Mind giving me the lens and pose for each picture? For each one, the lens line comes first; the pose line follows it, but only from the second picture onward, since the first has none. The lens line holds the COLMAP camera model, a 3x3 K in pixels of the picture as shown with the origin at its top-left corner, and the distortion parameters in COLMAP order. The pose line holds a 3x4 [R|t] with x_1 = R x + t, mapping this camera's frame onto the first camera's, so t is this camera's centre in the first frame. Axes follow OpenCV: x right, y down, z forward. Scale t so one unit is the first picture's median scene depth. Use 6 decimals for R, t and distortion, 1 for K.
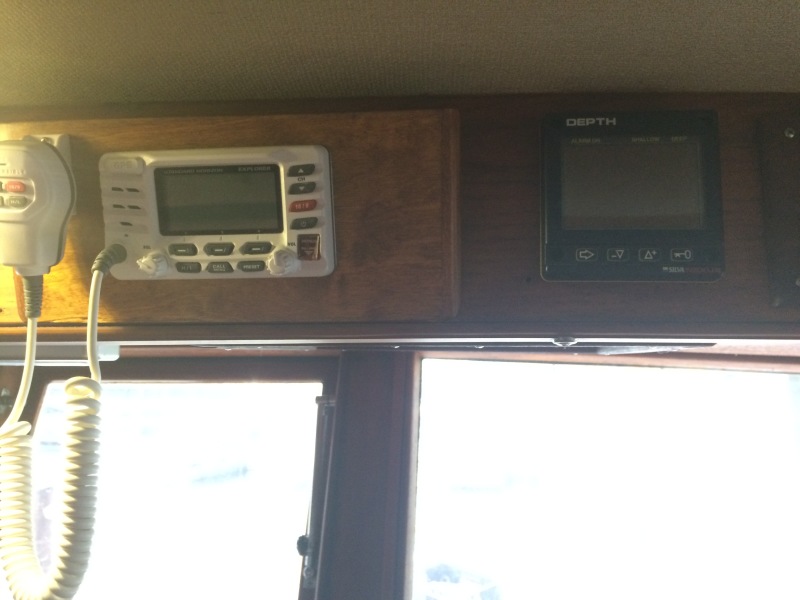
lens RADIAL K [[684.8, 0, 401.4], [0, 684.8, 298.4], [0, 0, 1]] dist [0.079613, -0.097010]
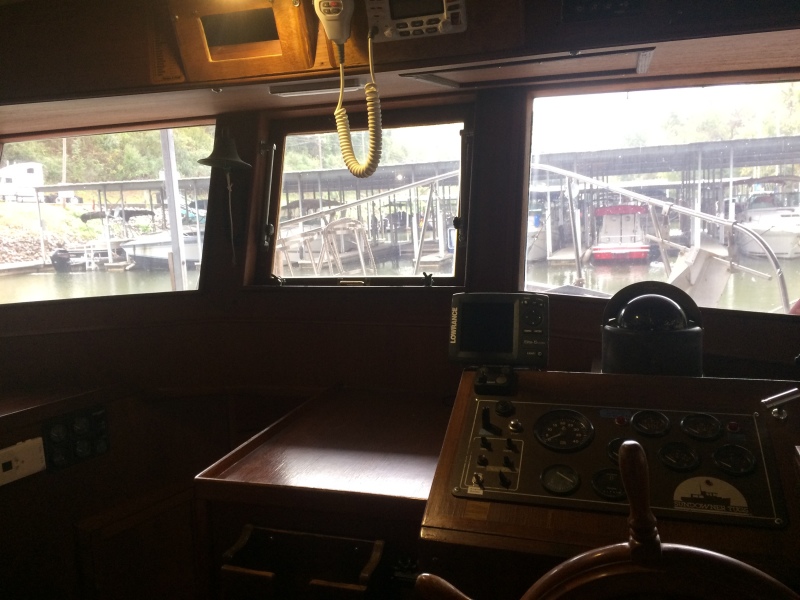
lens RADIAL K [[684.8, 0, 398.7], [0, 684.8, 298.4], [0, 0, 1]] dist [0.079613, -0.097010]
pose [[0.977616, -0.018394, -0.209591, 0.142053], [0.080930, 0.952402, 0.293906, 0.117665], [0.194209, -0.304289, 0.932572, -1.440364]]
